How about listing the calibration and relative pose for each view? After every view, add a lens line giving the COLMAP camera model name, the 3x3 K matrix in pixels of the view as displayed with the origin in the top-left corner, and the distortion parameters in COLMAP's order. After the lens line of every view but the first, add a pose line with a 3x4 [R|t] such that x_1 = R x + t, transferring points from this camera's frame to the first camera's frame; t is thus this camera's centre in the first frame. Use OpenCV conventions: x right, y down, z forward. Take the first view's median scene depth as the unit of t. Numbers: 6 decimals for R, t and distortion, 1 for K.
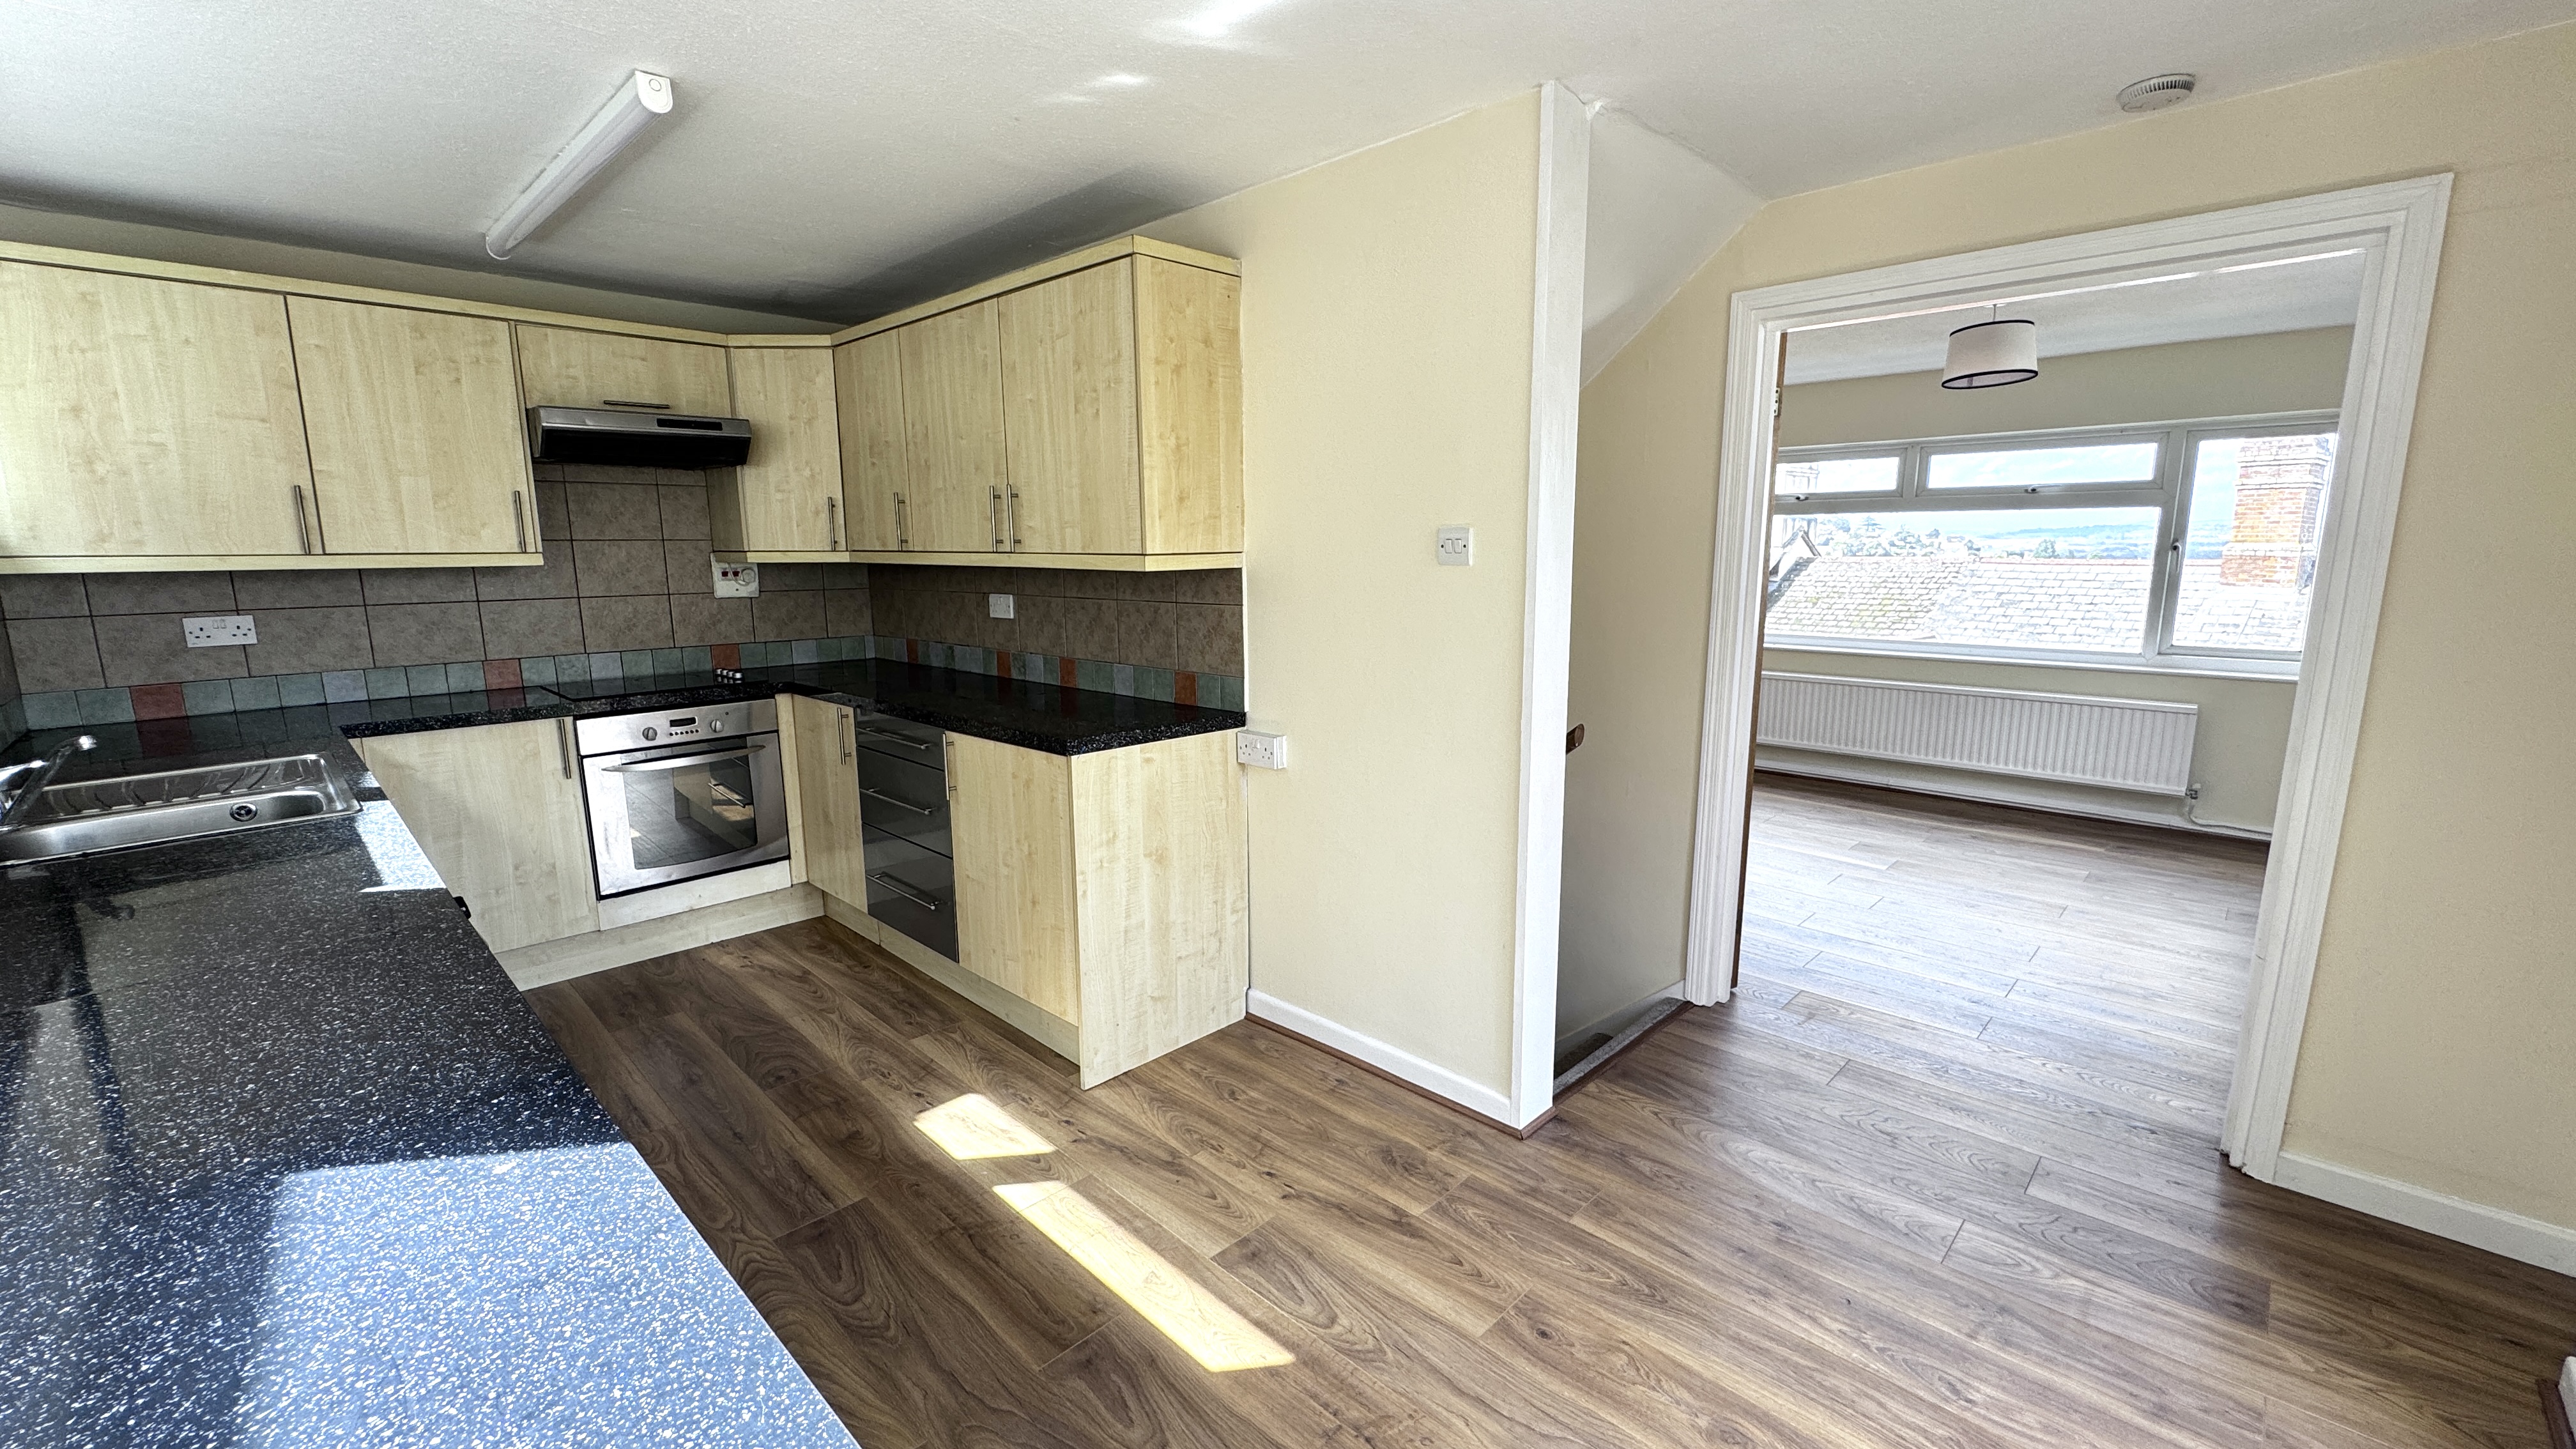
lens RADIAL K [[1027.9, 0, 1288.0], [0, 1027.9, 724.5], [0, 0, 1]] dist [-0.002573, 0.000110]
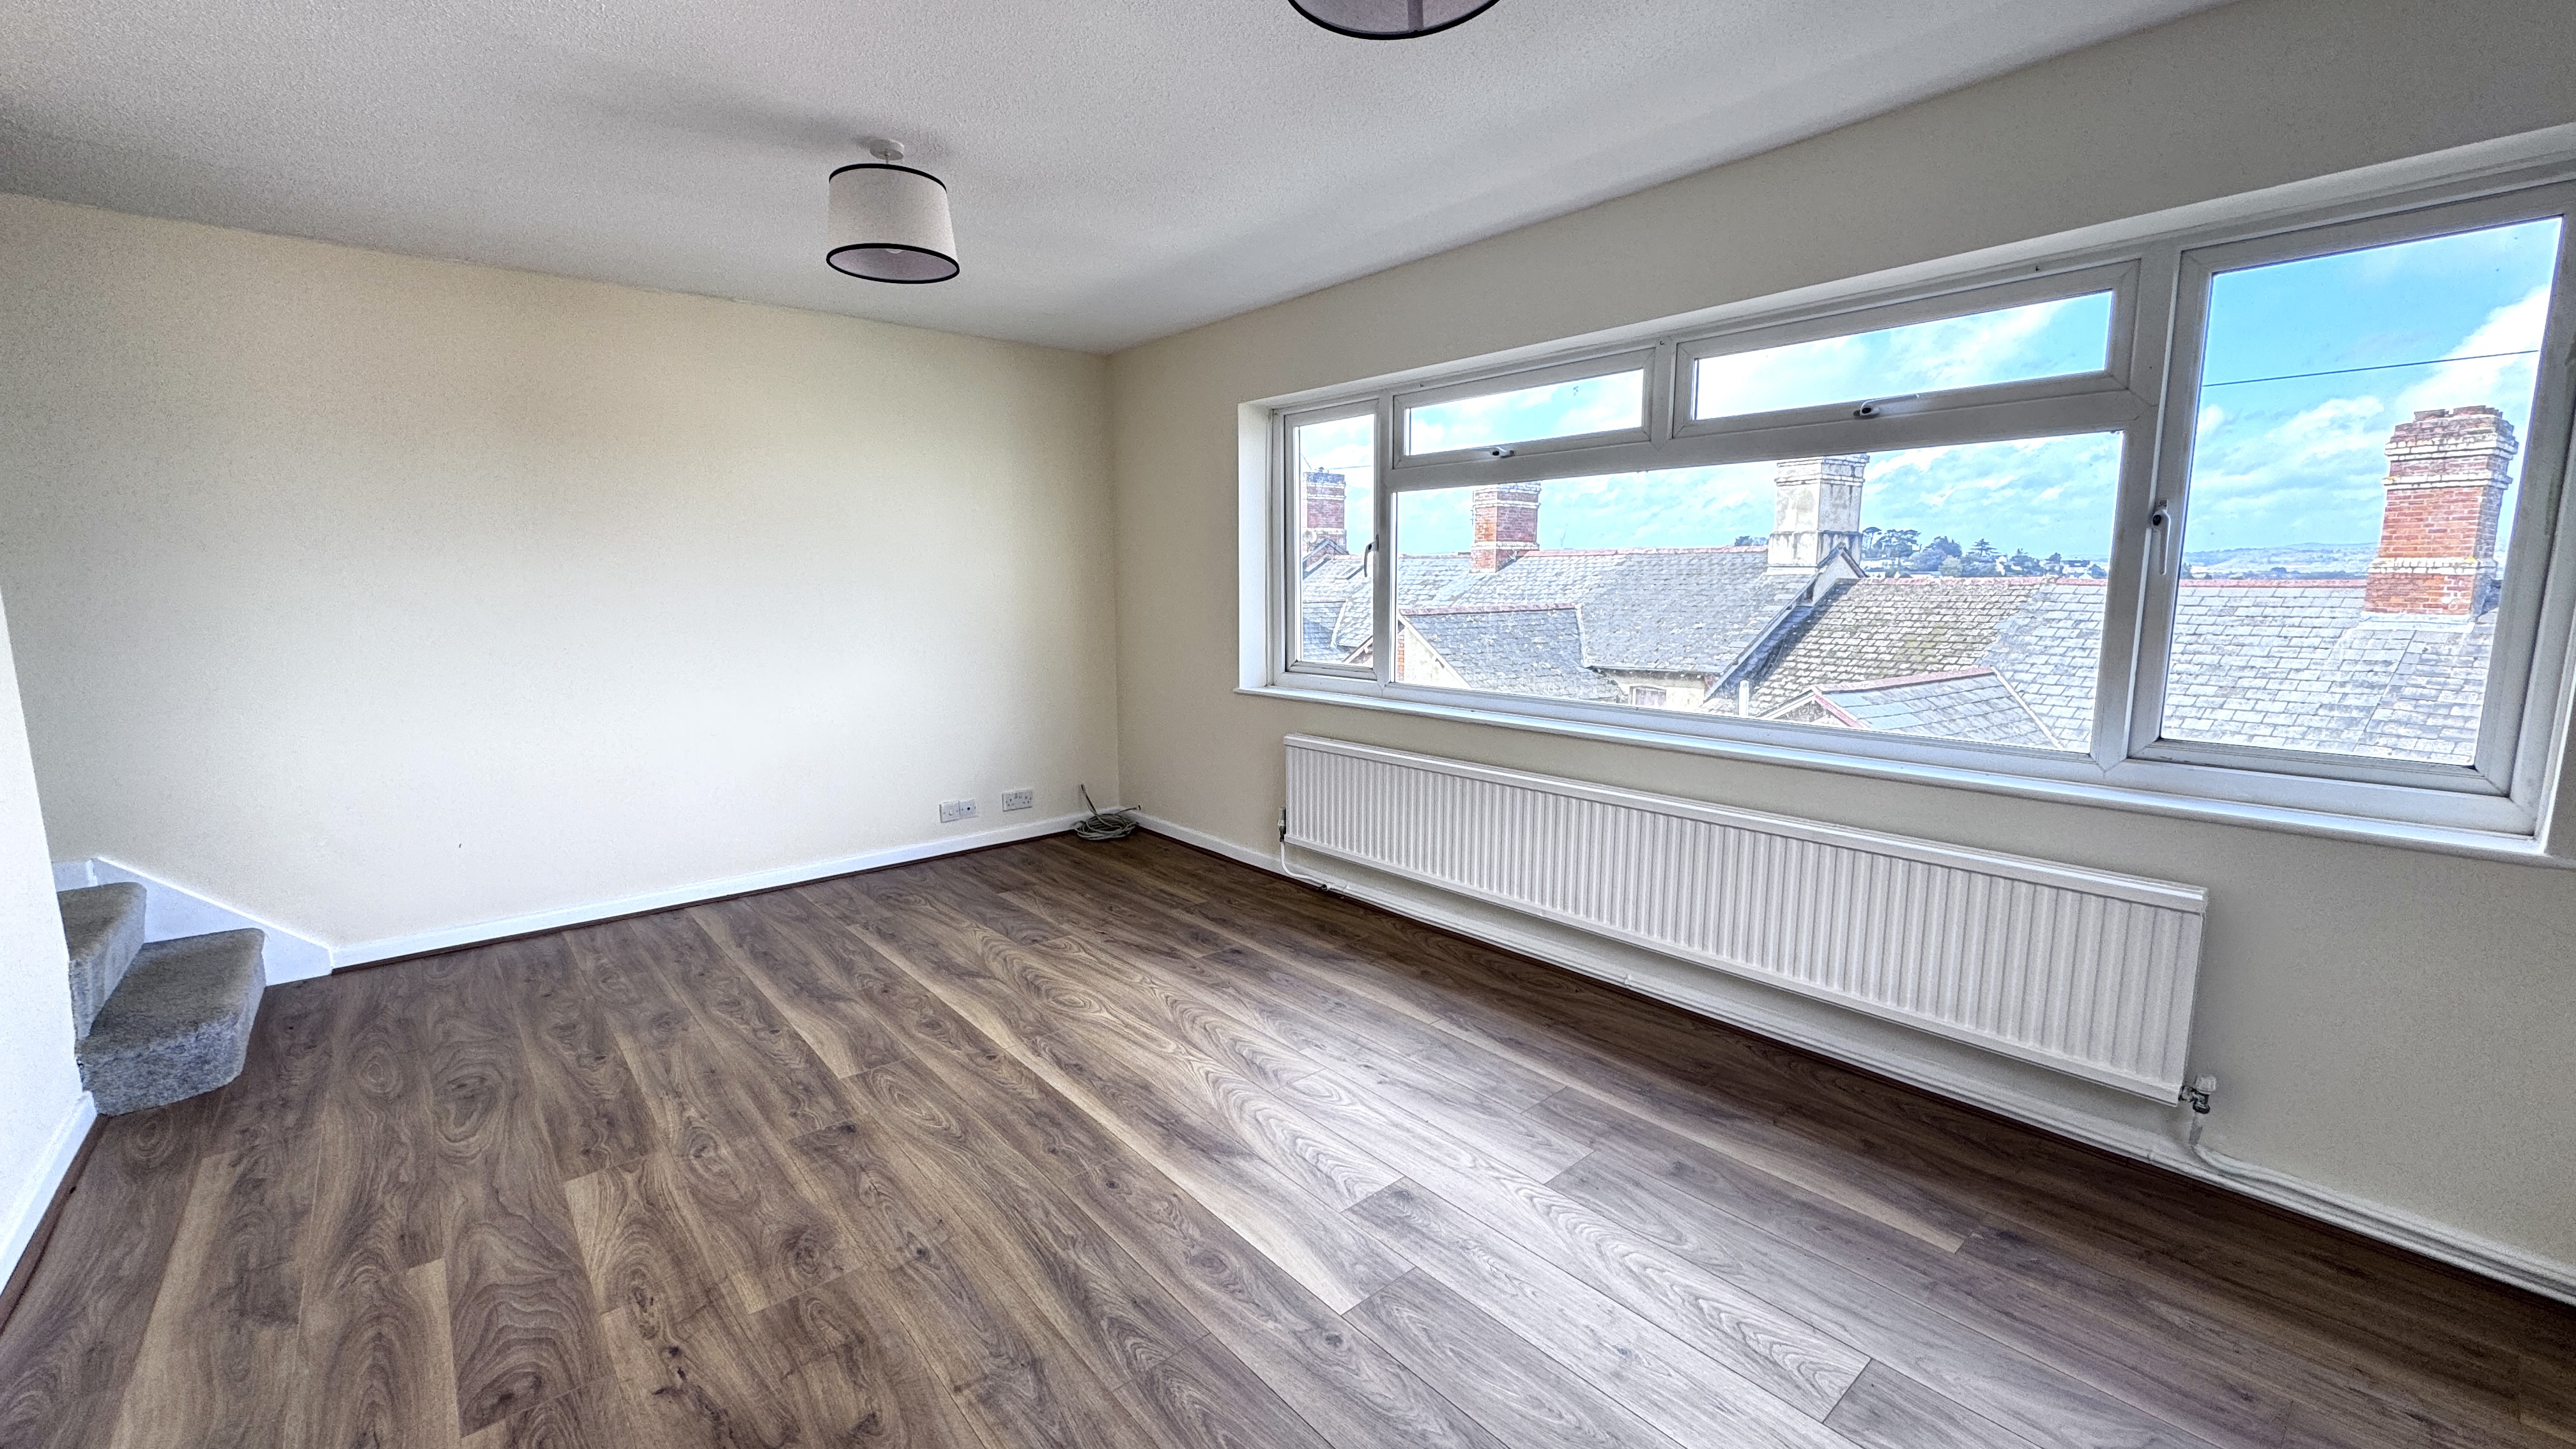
lens RADIAL K [[1027.9, 0, 1288.0], [0, 1027.9, 724.5], [0, 0, 1]] dist [-0.002573, 0.000110]
pose [[0.996618, 0.009688, -0.081602, 0.516209], [-0.011759, 0.999620, -0.024934, -0.067487], [0.081329, 0.025810, 0.996353, 0.519992]]
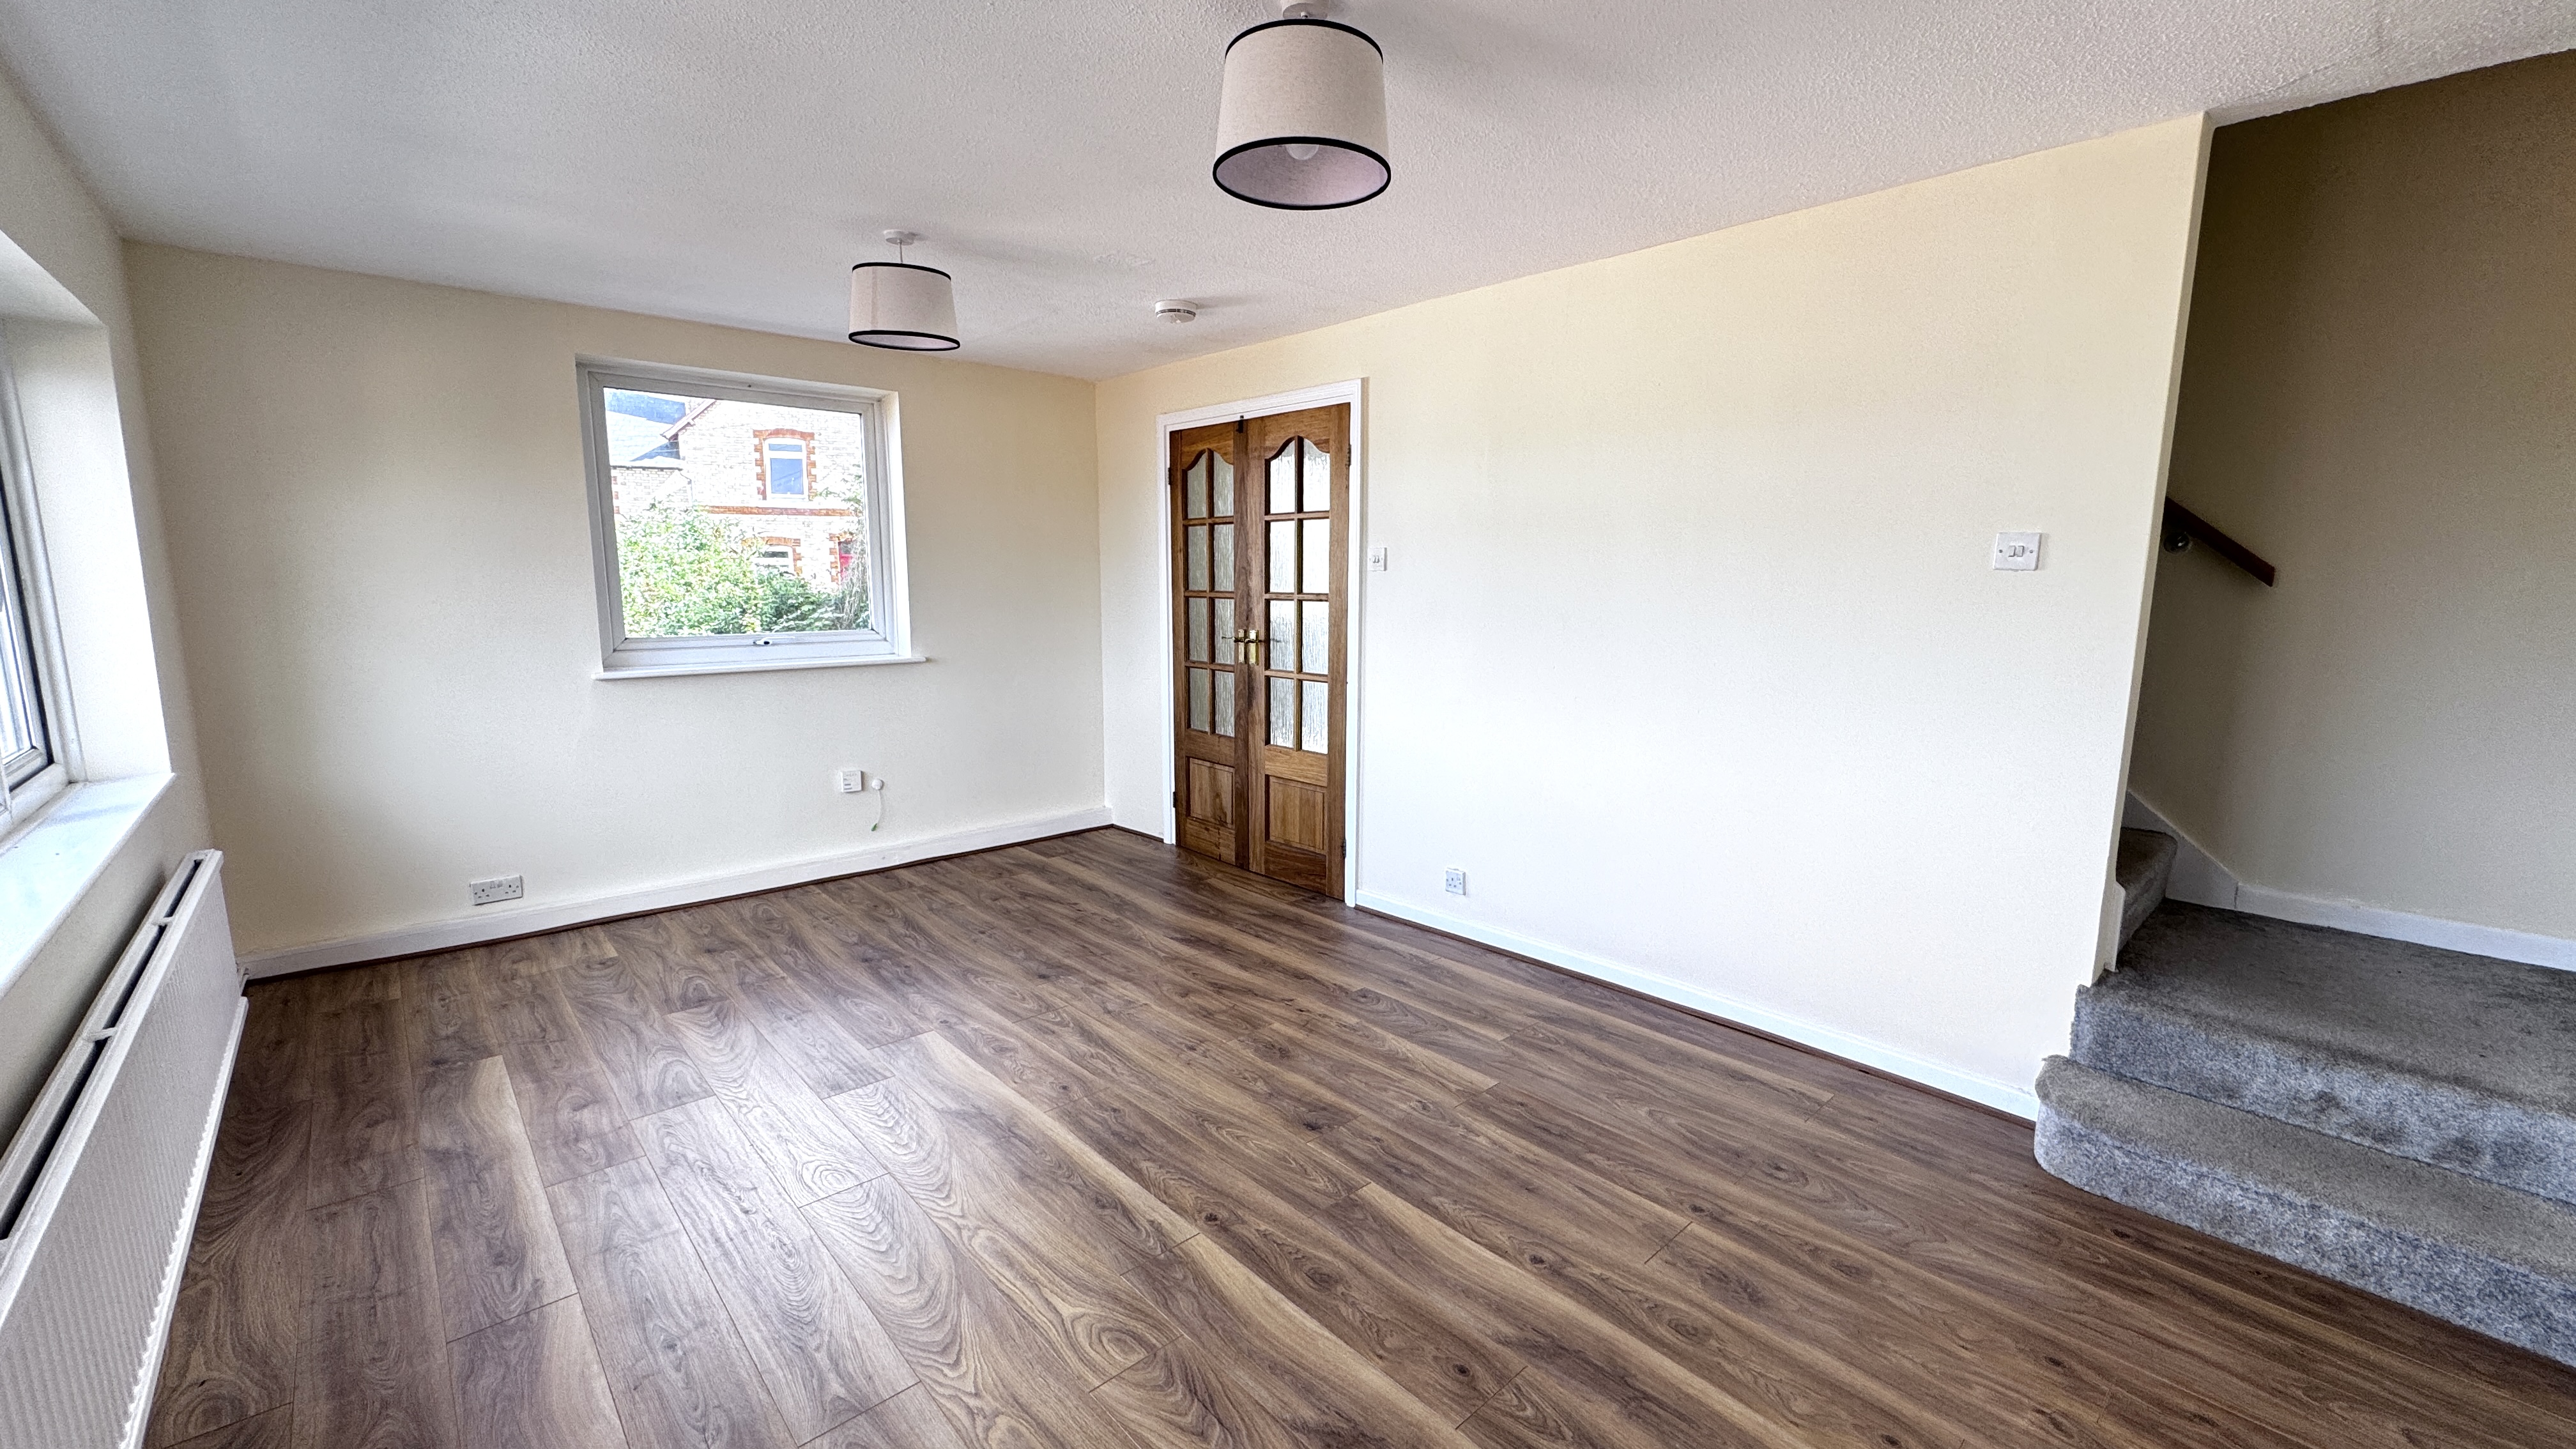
lens RADIAL K [[1027.9, 0, 1288.0], [0, 1027.9, 724.5], [0, 0, 1]] dist [-0.002573, 0.000110]
pose [[-0.998392, -0.009504, 0.055884, 0.269353], [0.008687, 0.948546, 0.316520, -0.233041], [-0.056017, 0.316497, -0.946938, 1.373261]]
